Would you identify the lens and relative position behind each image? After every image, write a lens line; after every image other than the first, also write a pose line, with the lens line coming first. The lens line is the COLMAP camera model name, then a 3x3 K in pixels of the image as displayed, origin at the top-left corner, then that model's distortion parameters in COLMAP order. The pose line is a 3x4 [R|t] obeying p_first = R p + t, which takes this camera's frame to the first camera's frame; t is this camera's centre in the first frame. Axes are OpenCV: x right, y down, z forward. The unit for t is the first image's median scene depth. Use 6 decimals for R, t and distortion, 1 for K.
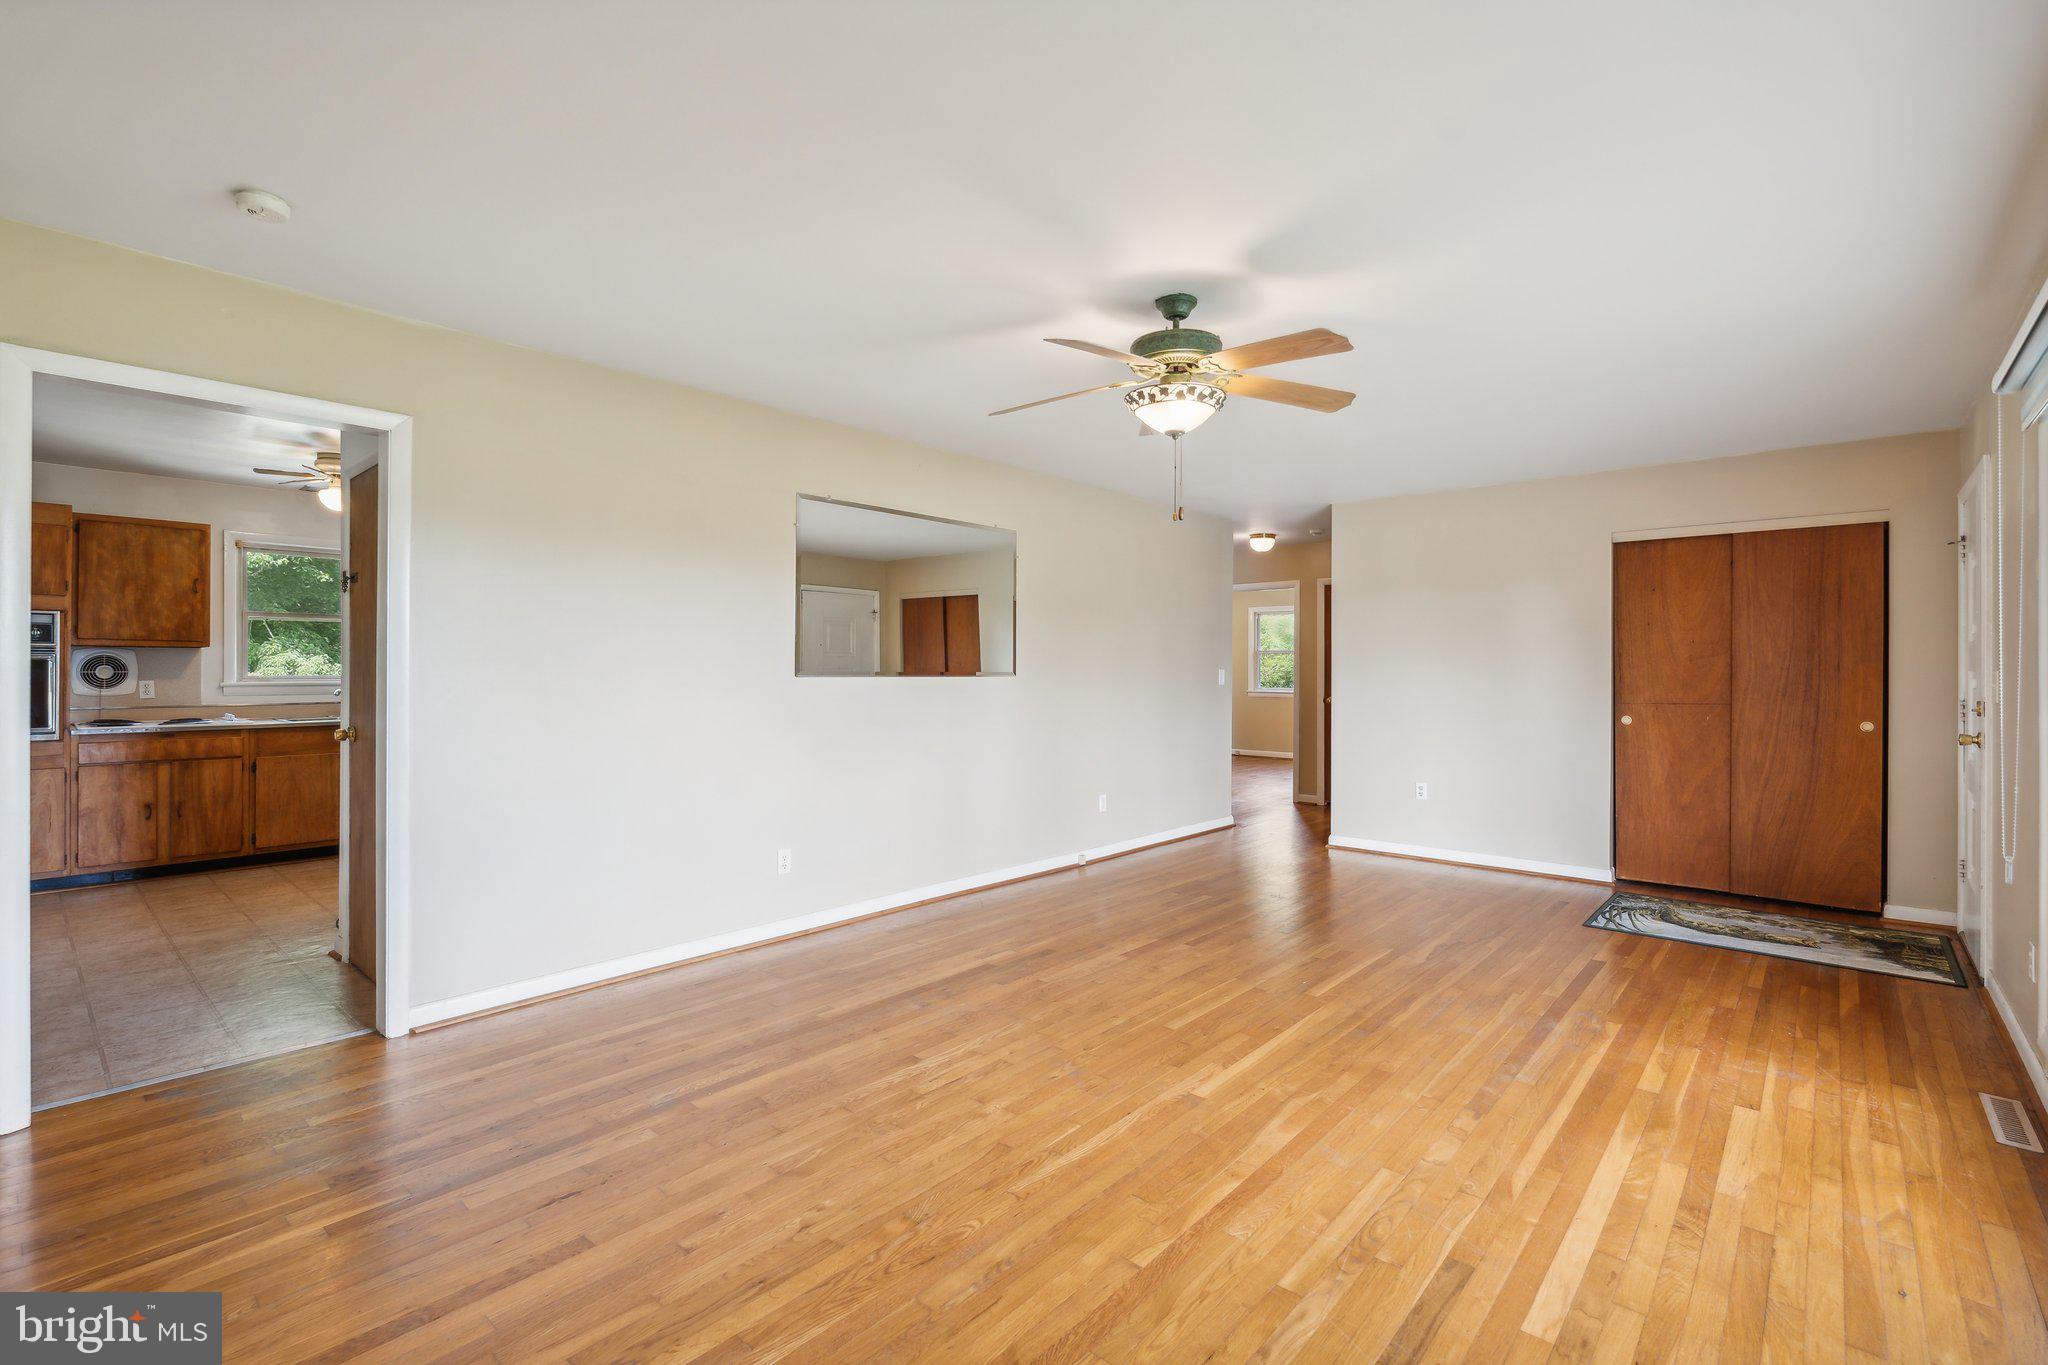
lens RADIAL K [[915.7, 0, 1023.7], [0, 915.7, 669.1], [0, 0, 1]] dist [-0.003870, 0.000421]
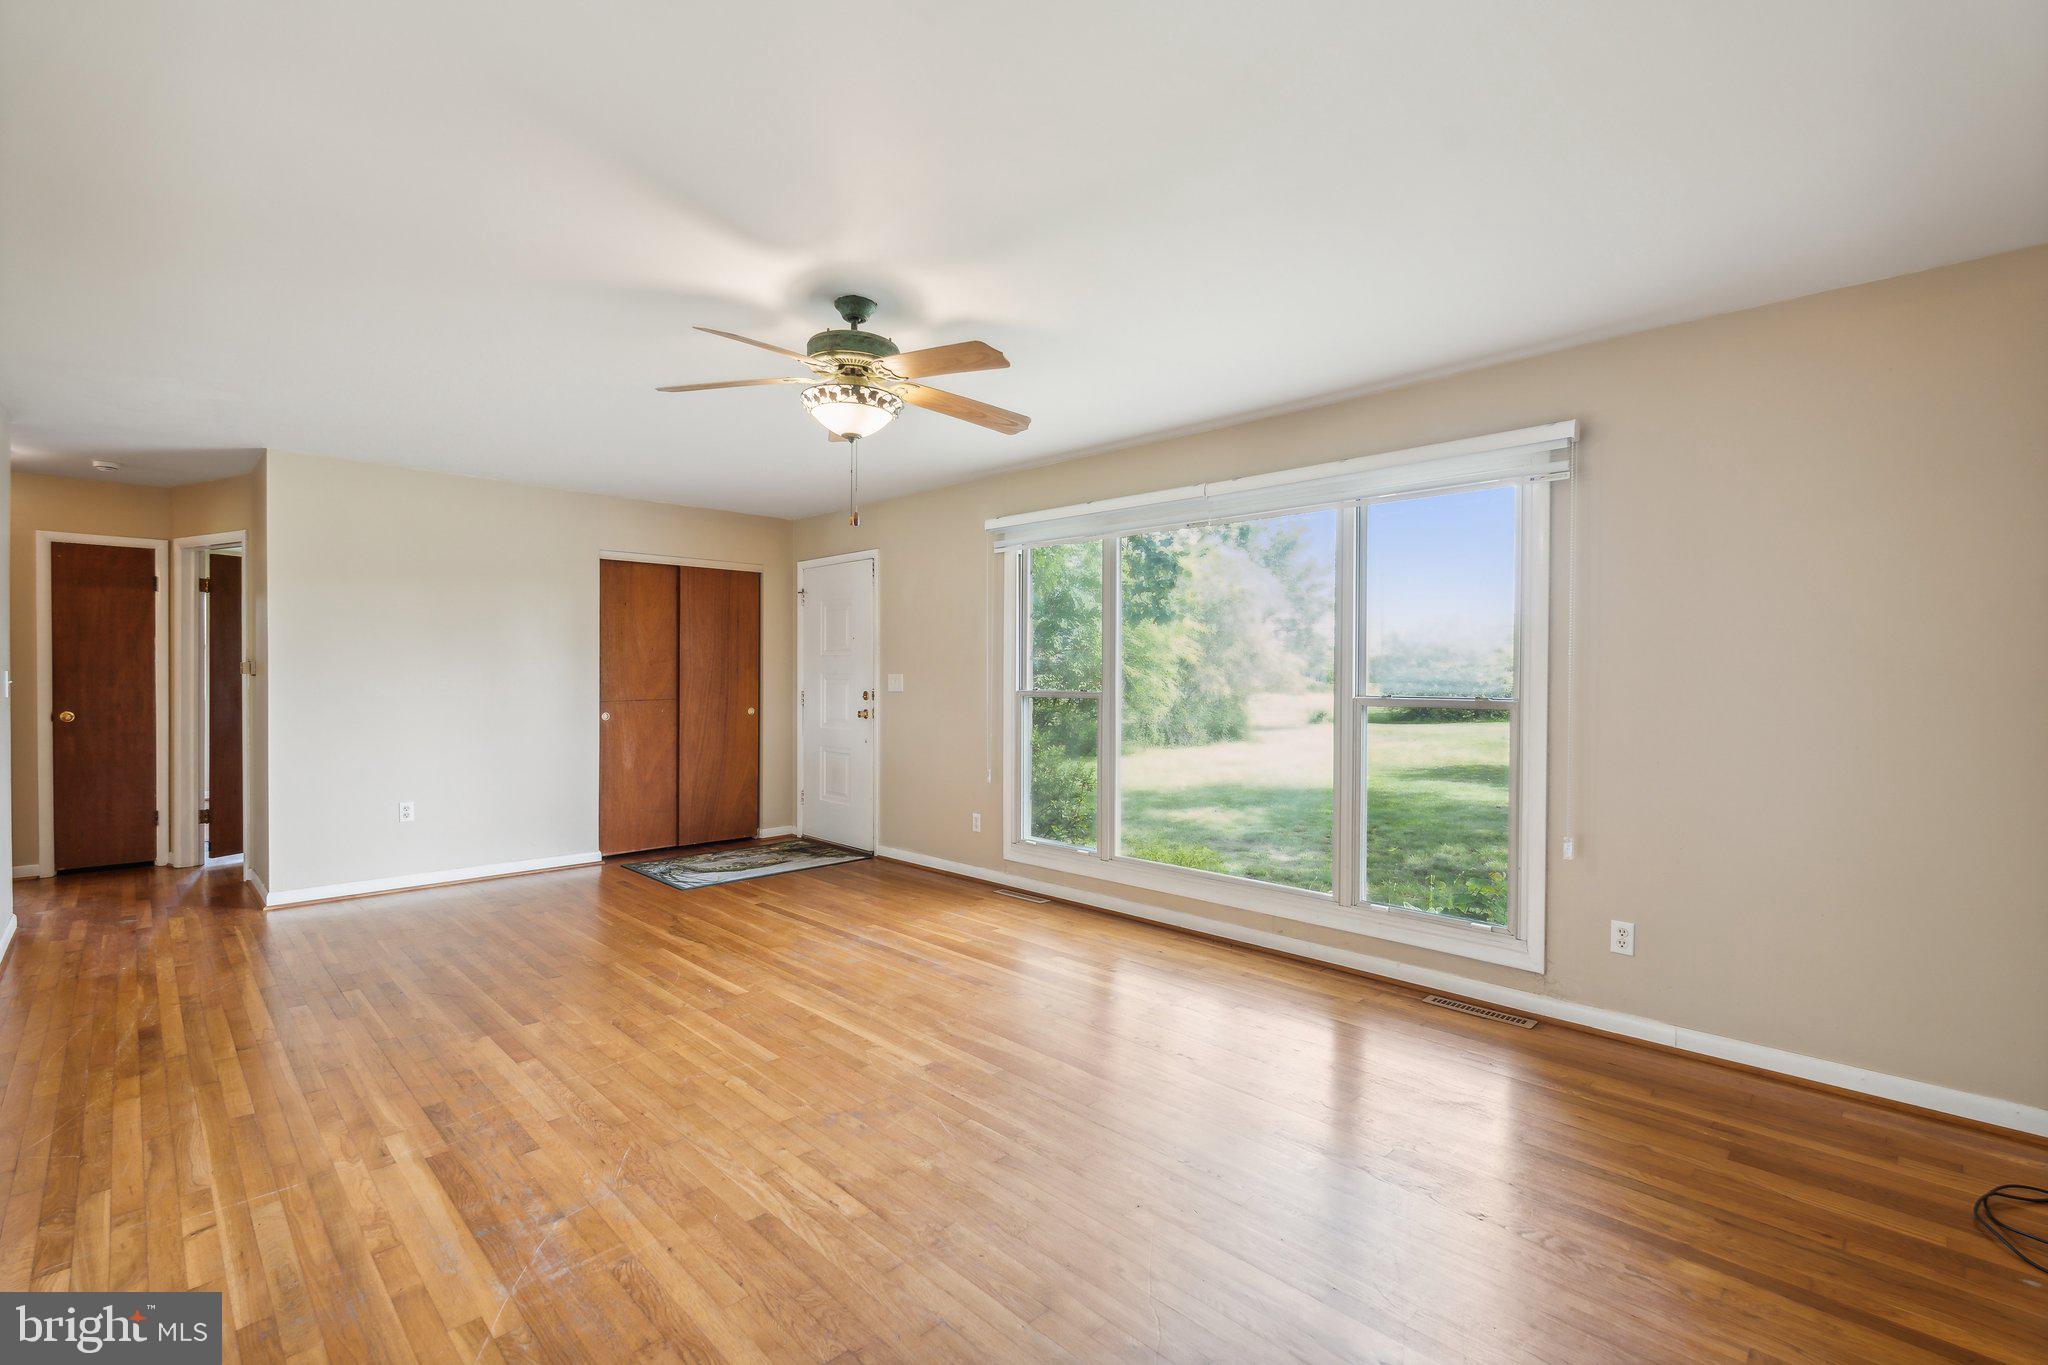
lens RADIAL K [[915.7, 0, 1019.0], [0, 915.7, 684.5], [0, 0, 1]] dist [-0.003870, 0.000421]
pose [[0.065558, -0.014634, 0.997741, -0.685361], [-0.003554, 0.999883, 0.014899, -0.004260], [-0.997842, -0.004522, 0.065498, 0.632557]]
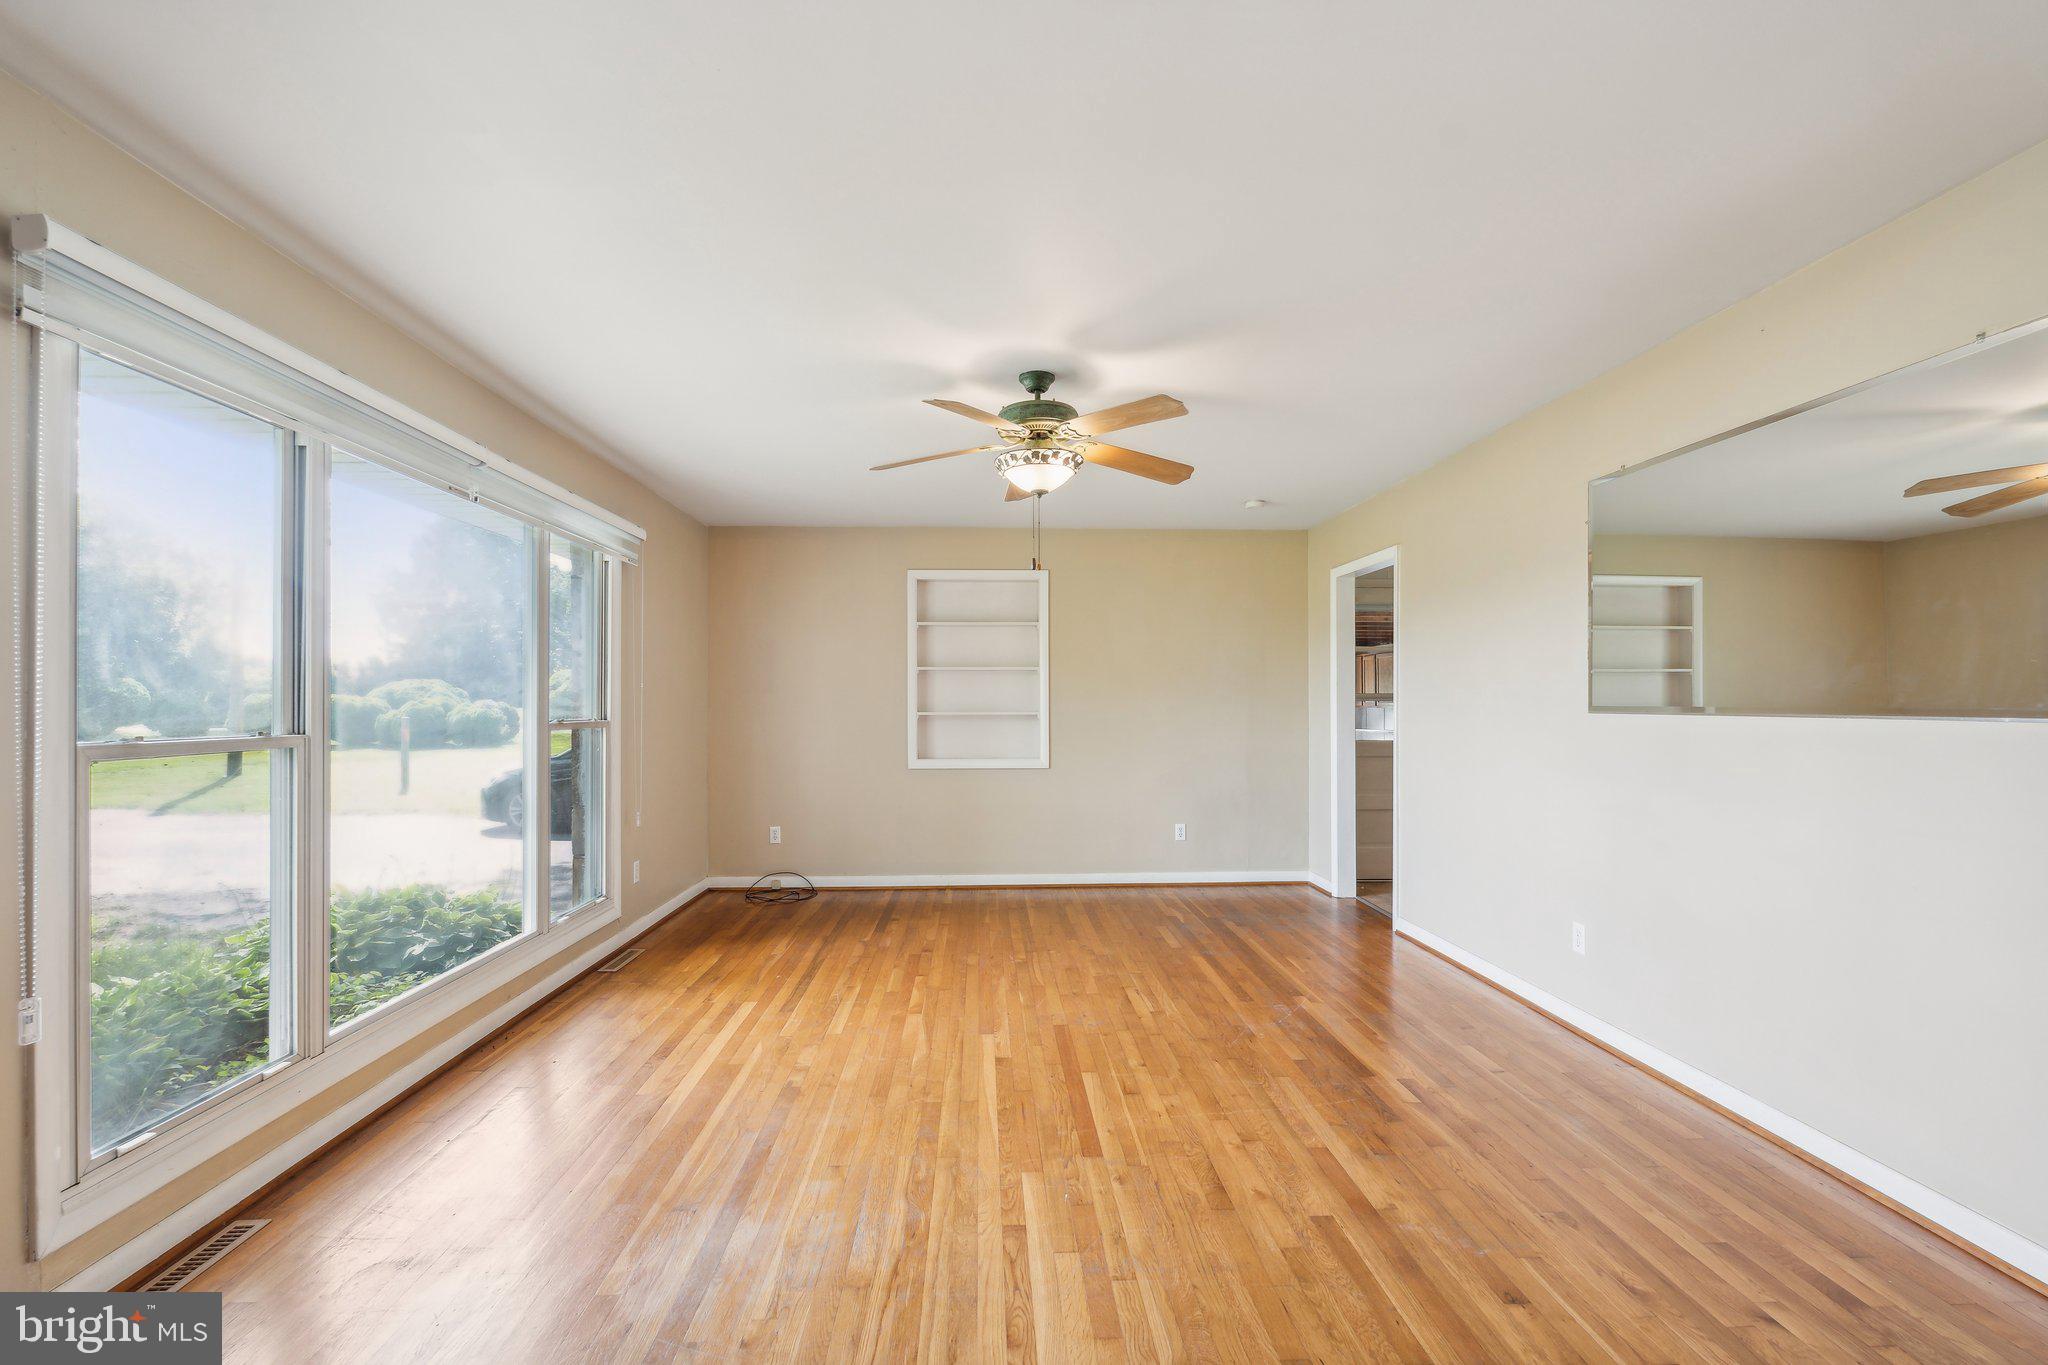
lens RADIAL K [[915.7, 0, 1026.7], [0, 915.7, 703.3], [0, 0, 1]] dist [-0.003870, 0.000421]
pose [[-0.711639, -0.002525, -0.702541, 0.812267], [-0.002014, 0.999997, -0.001554, 0.002513], [0.702543, 0.000309, -0.711642, 1.503838]]
